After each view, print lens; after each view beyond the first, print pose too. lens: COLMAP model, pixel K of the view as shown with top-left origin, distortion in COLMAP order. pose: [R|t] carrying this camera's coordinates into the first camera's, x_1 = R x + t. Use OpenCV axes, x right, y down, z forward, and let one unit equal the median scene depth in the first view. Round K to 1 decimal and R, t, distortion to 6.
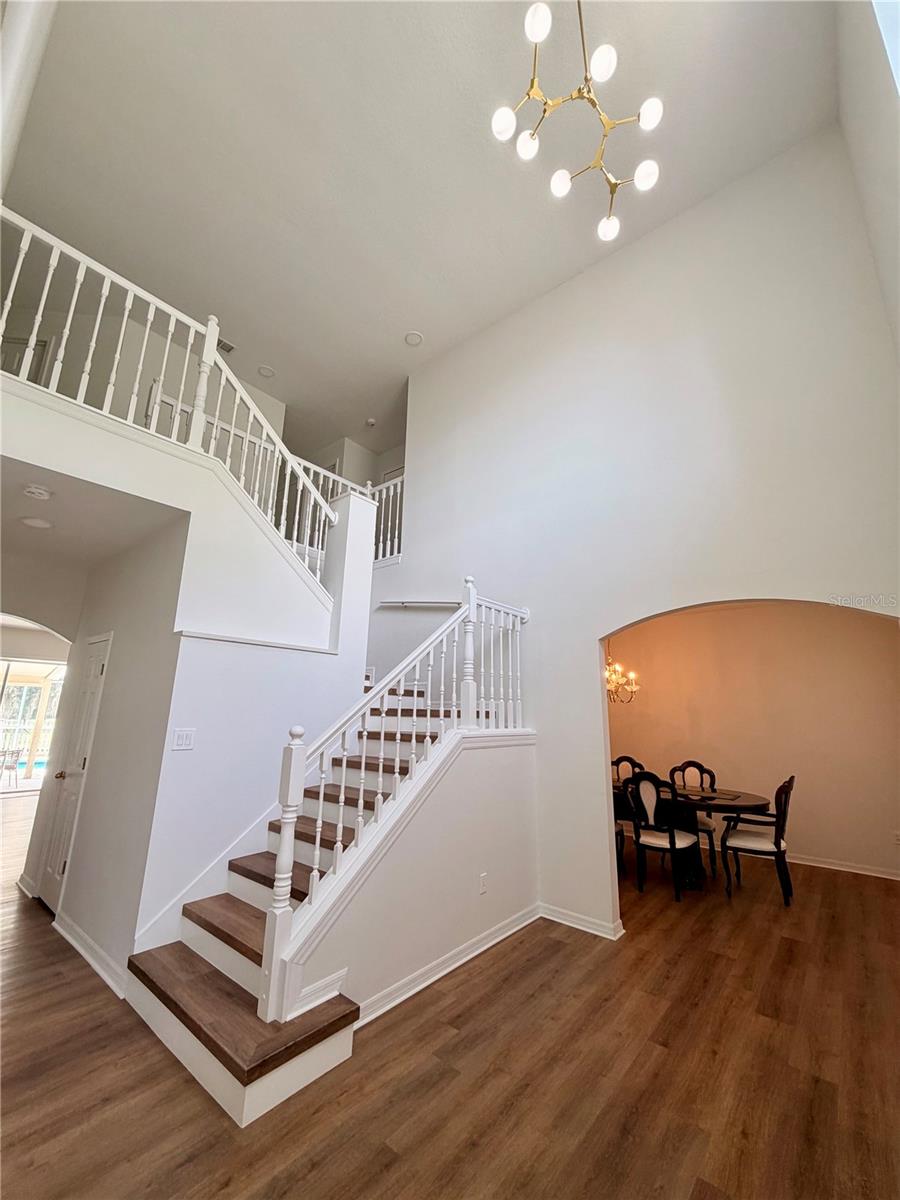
lens RADIAL K [[479.1, 0, 450.5], [0, 479.1, 600.4], [0, 0, 1]] dist [-0.001120, -0.000092]
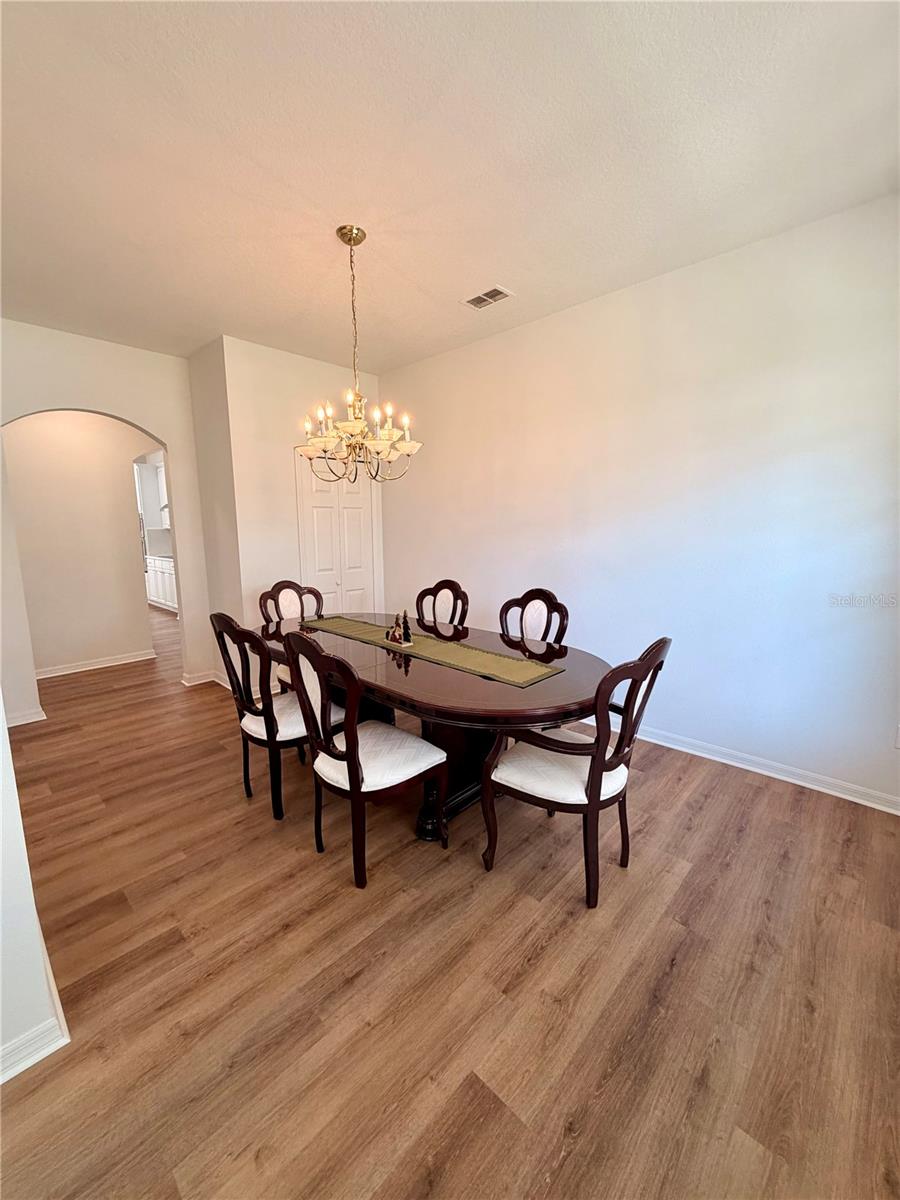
lens RADIAL K [[479.1, 0, 444.3], [0, 479.1, 595.3], [0, 0, 1]] dist [-0.001120, -0.000092]
pose [[0.996712, -0.014033, -0.079802, 0.633813], [0.042911, 0.926852, 0.372966, 0.199246], [0.068731, -0.375164, 0.924407, 0.714373]]
